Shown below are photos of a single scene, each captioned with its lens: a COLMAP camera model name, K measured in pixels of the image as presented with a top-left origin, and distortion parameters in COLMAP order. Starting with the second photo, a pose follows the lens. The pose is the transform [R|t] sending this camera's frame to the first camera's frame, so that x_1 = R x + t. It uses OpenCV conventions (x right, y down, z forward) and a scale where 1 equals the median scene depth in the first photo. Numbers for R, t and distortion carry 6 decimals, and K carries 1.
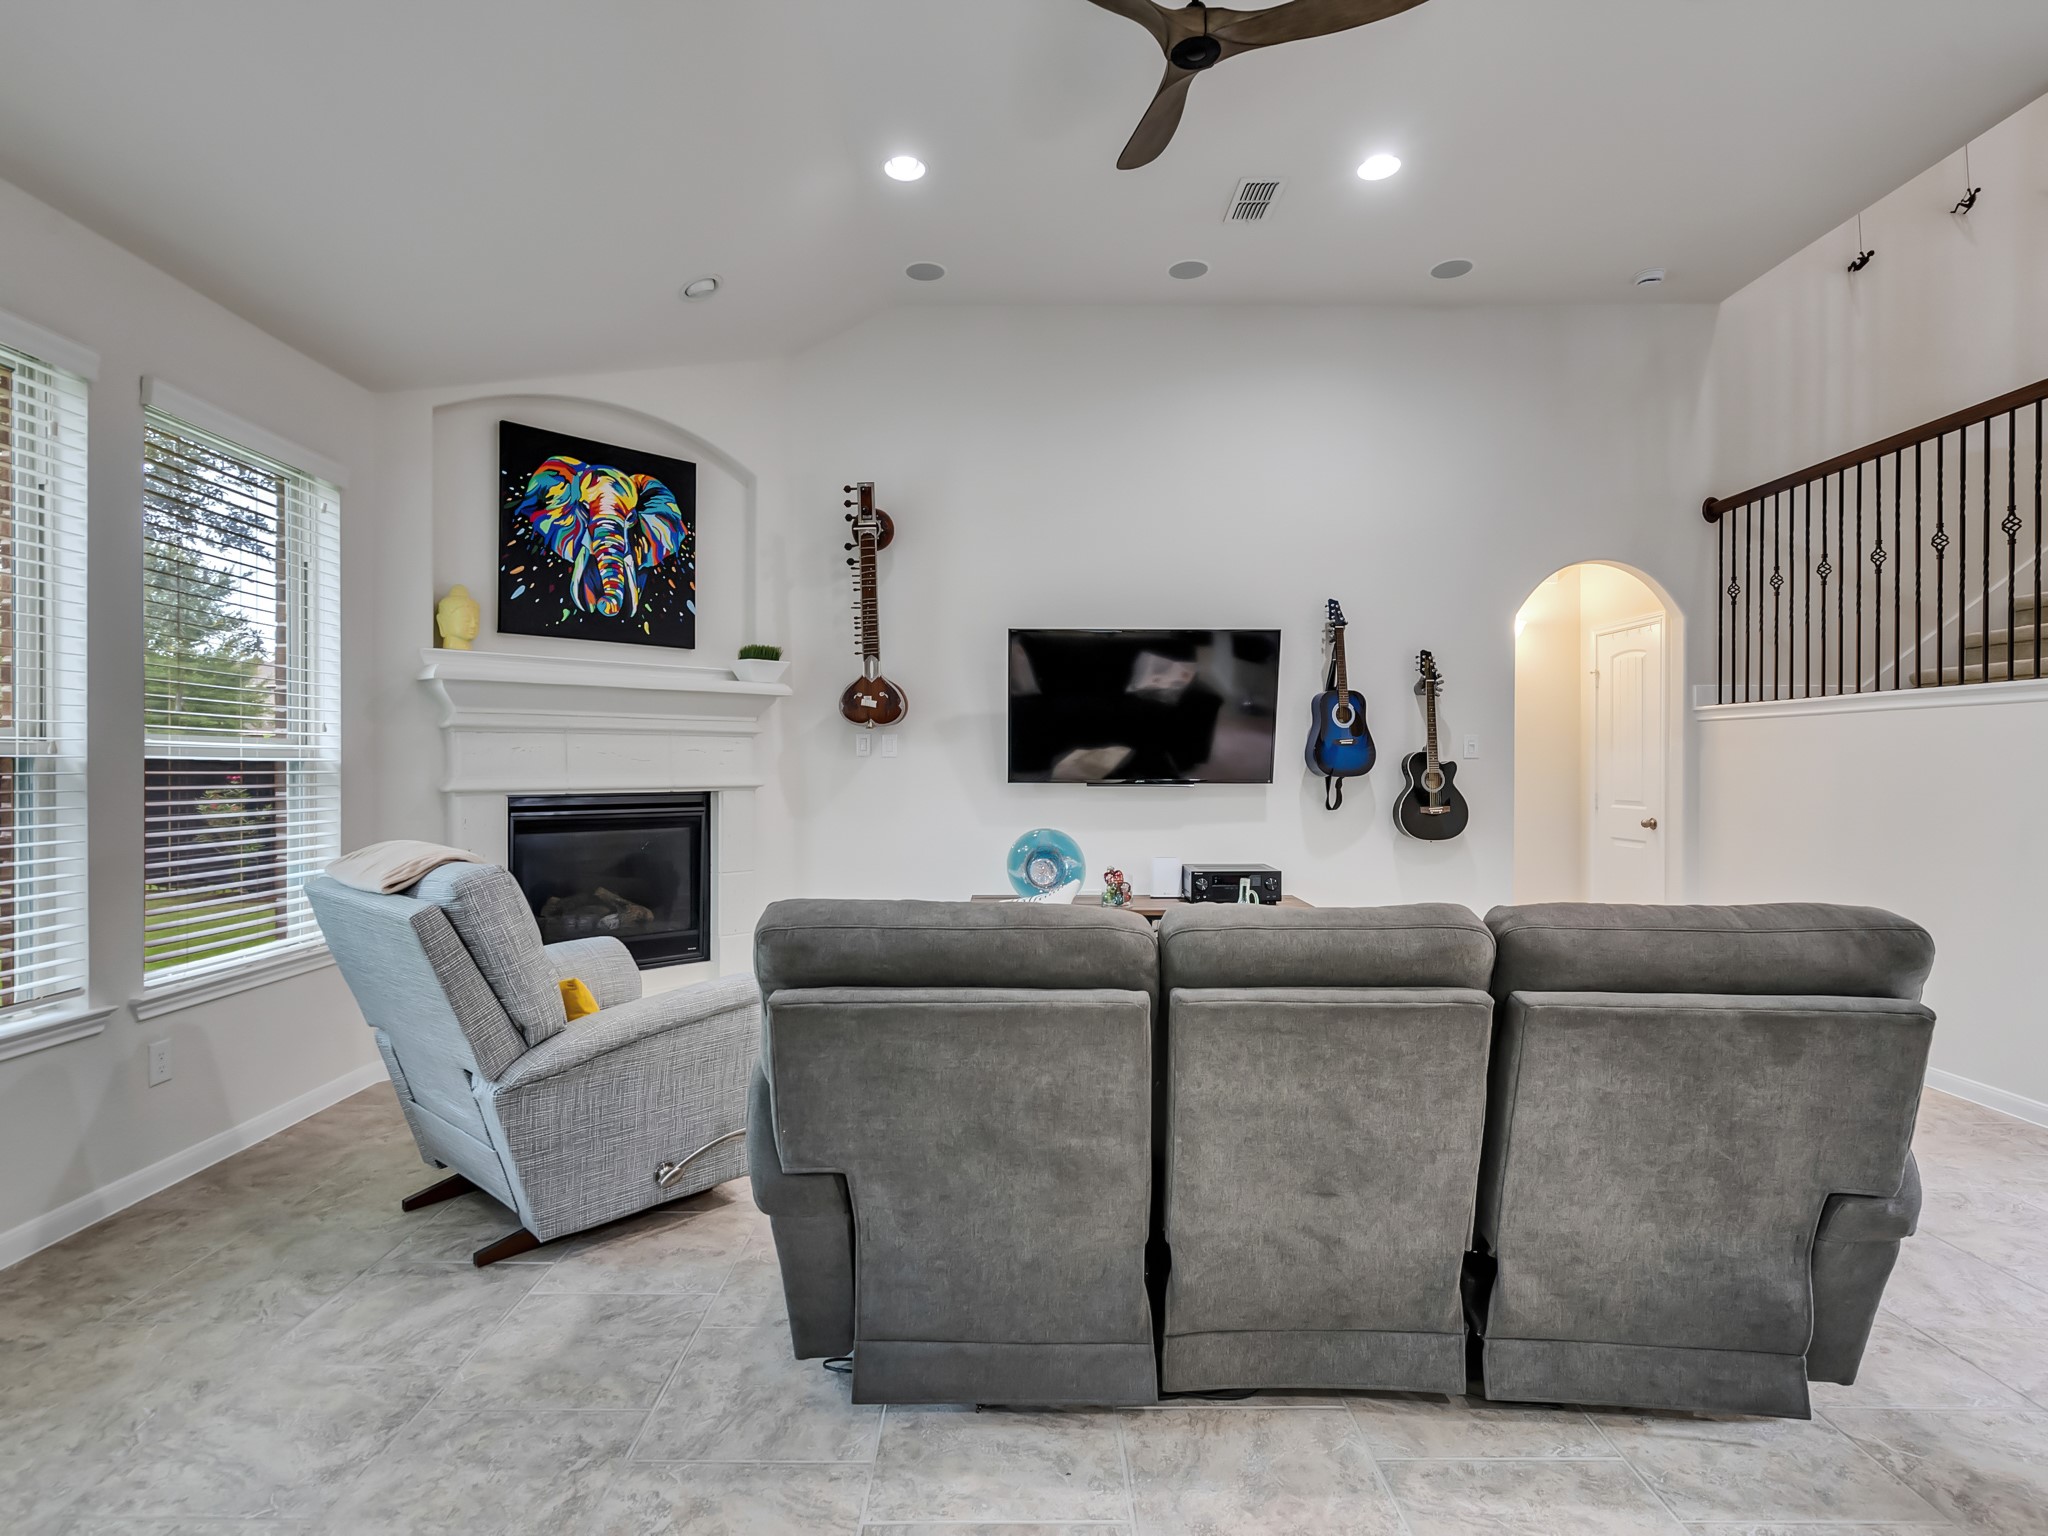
lens RADIAL K [[1046.5, 0, 1008.2], [0, 1046.5, 765.9], [0, 0, 1]] dist [-0.004447, 0.001491]
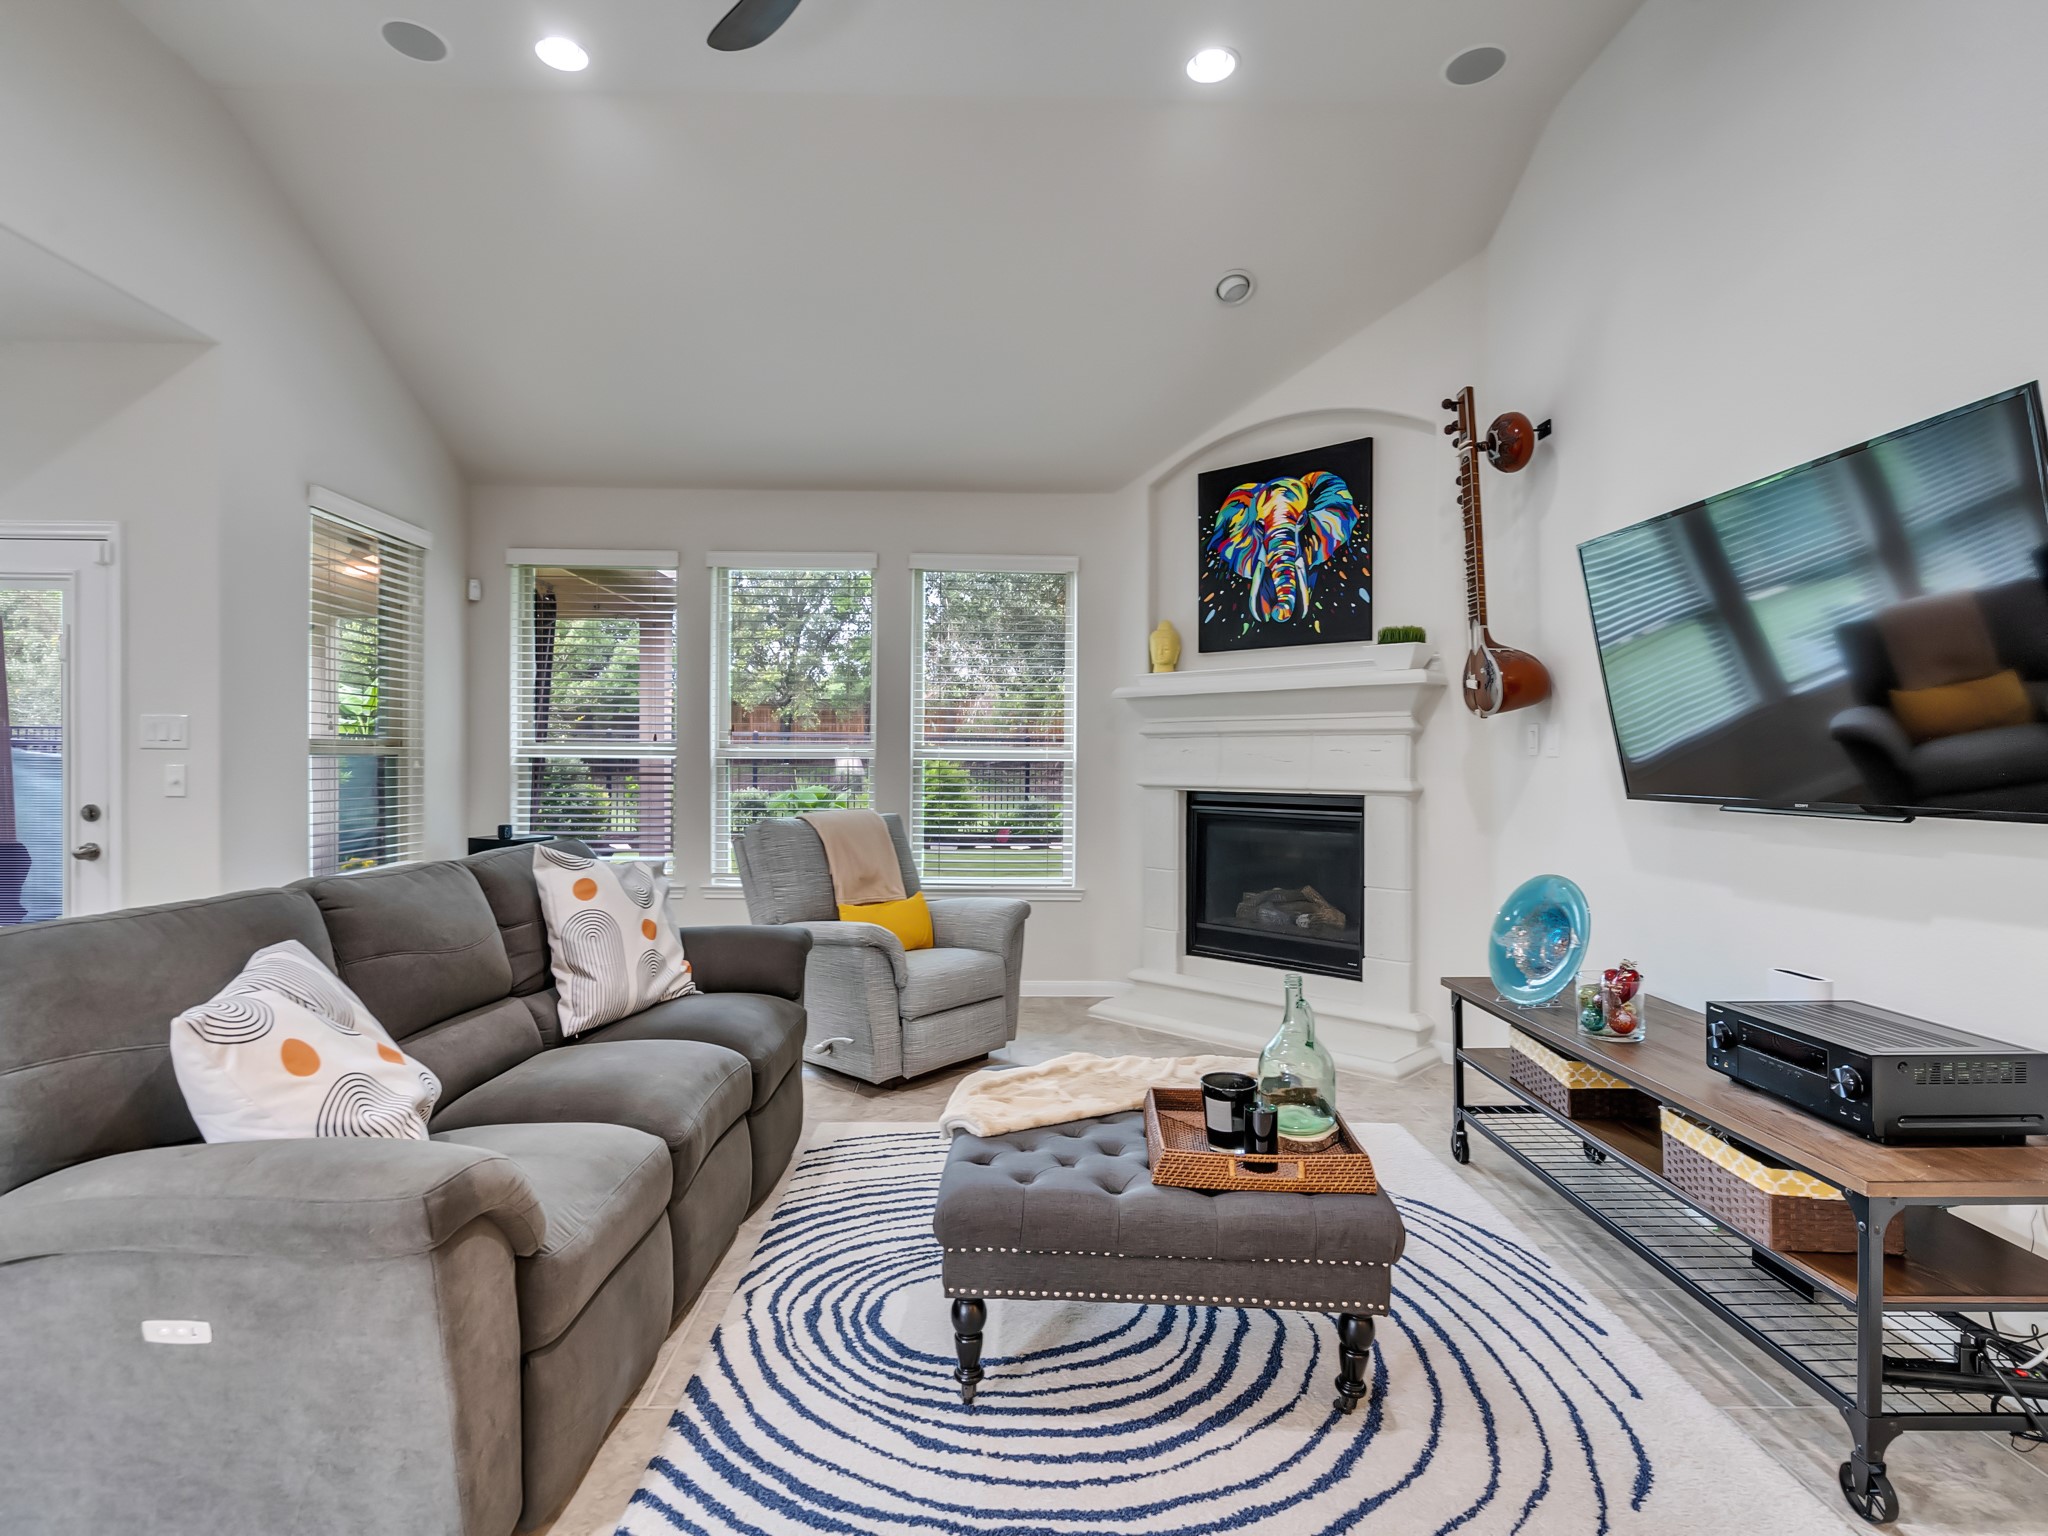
lens RADIAL K [[1046.5, 0, 1008.2], [0, 1046.5, 765.9], [0, 0, 1]] dist [-0.004447, 0.001491]
pose [[0.027762, 0.005368, -0.999600, 0.649235], [-0.007229, 0.999961, 0.005169, -0.003909], [0.999588, 0.007082, 0.027800, 0.702451]]
